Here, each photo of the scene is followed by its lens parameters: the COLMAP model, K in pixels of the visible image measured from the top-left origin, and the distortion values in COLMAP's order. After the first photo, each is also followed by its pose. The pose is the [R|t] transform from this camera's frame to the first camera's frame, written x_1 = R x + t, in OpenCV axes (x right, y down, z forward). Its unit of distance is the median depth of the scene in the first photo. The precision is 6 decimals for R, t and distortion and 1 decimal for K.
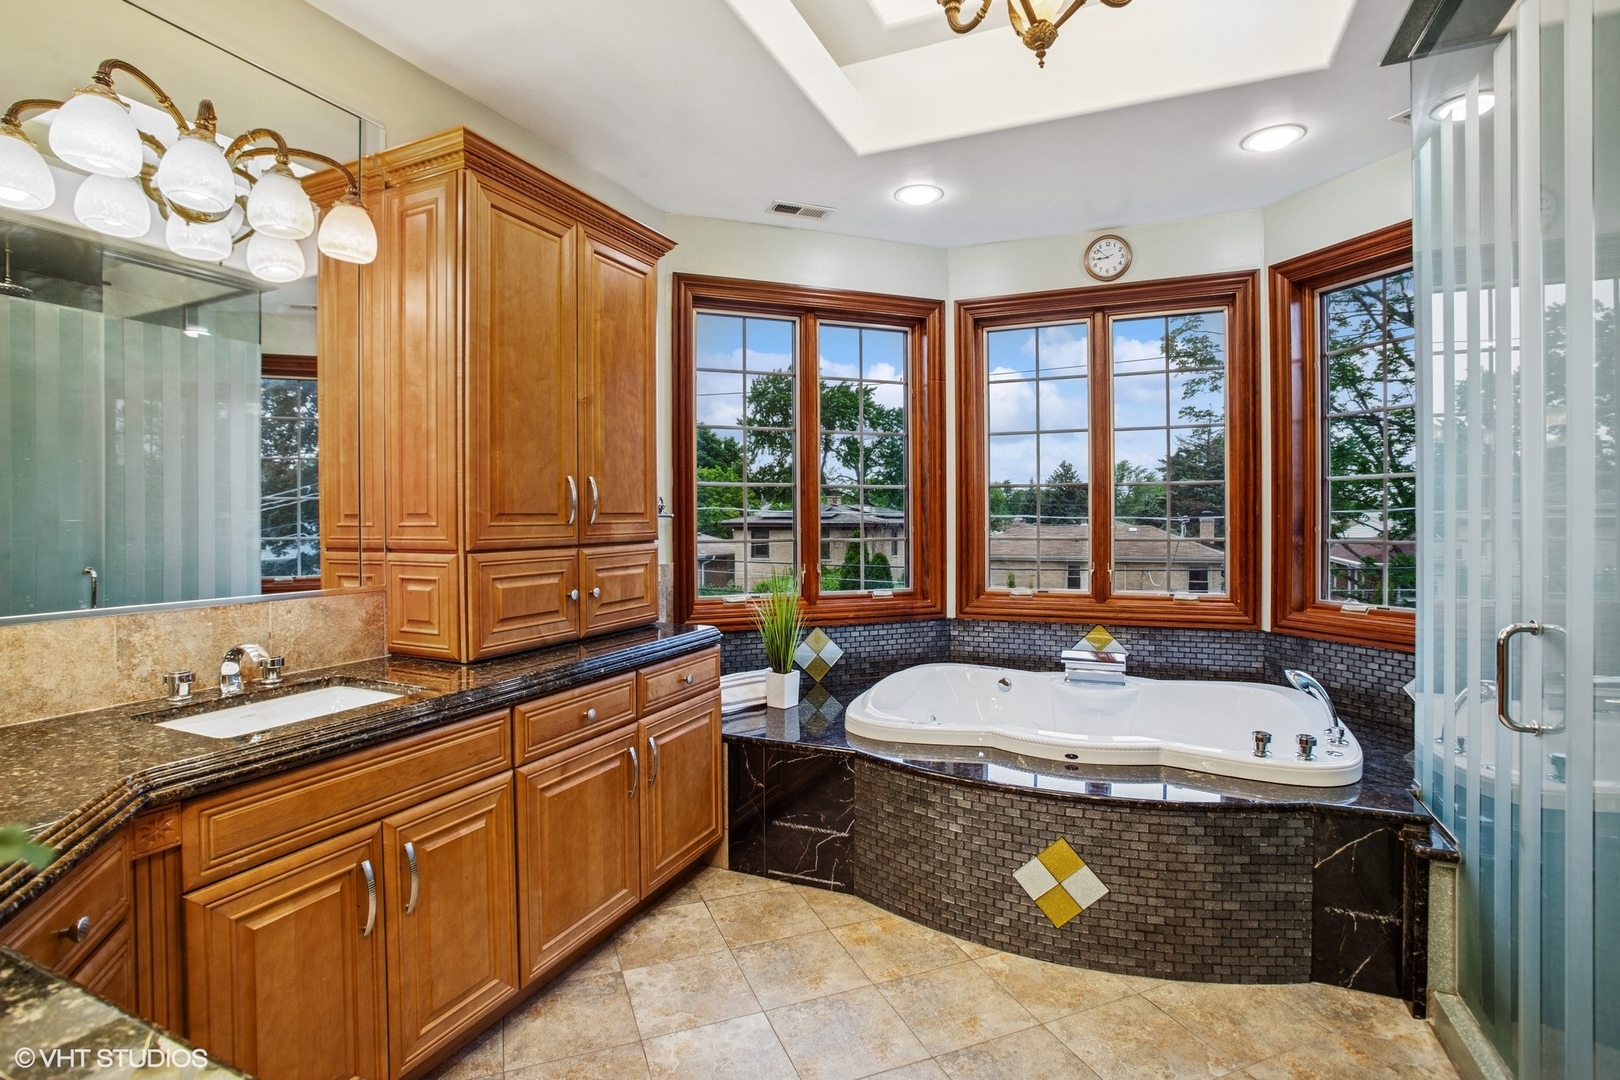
lens RADIAL K [[792.2, 0, 810.6], [0, 792.2, 527.0], [0, 0, 1]] dist [-0.003147, 0.005042]
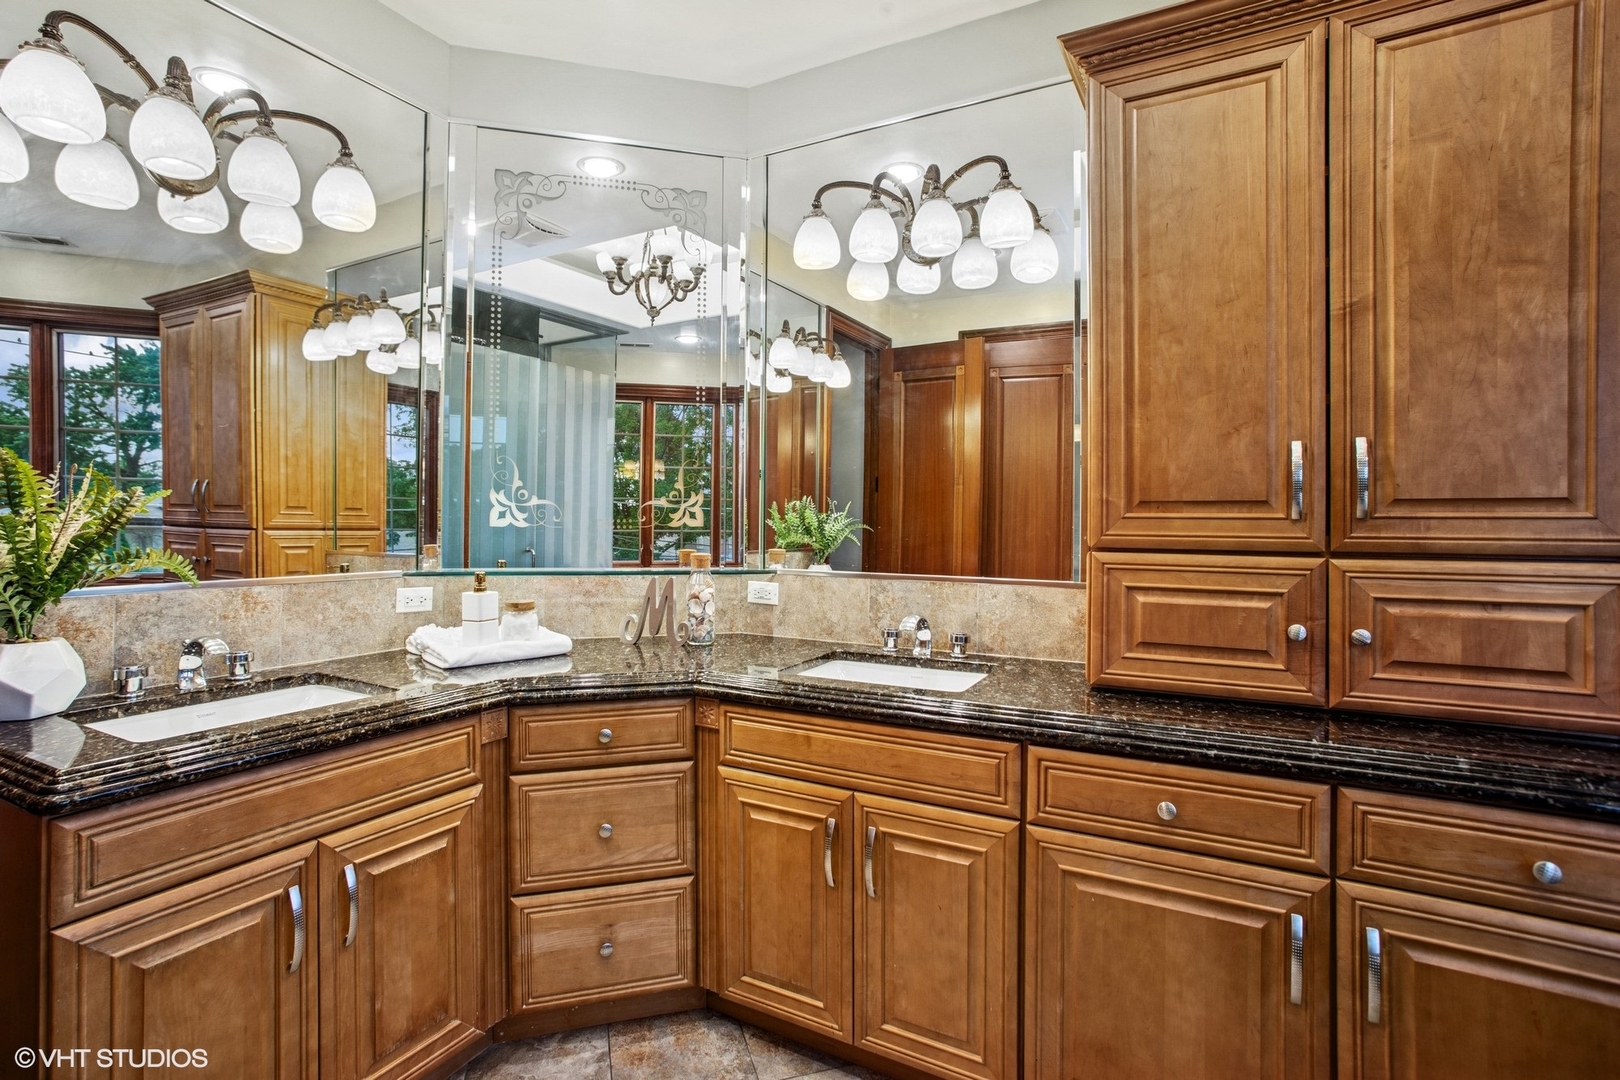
lens RADIAL K [[792.2, 0, 805.1], [0, 792.2, 518.6], [0, 0, 1]] dist [-0.003147, 0.005042]
pose [[-0.071195, 0.004429, -0.997453, 0.390097], [-0.017373, 0.999833, 0.005679, 0.000444], [0.997311, 0.017733, -0.071106, 0.755021]]
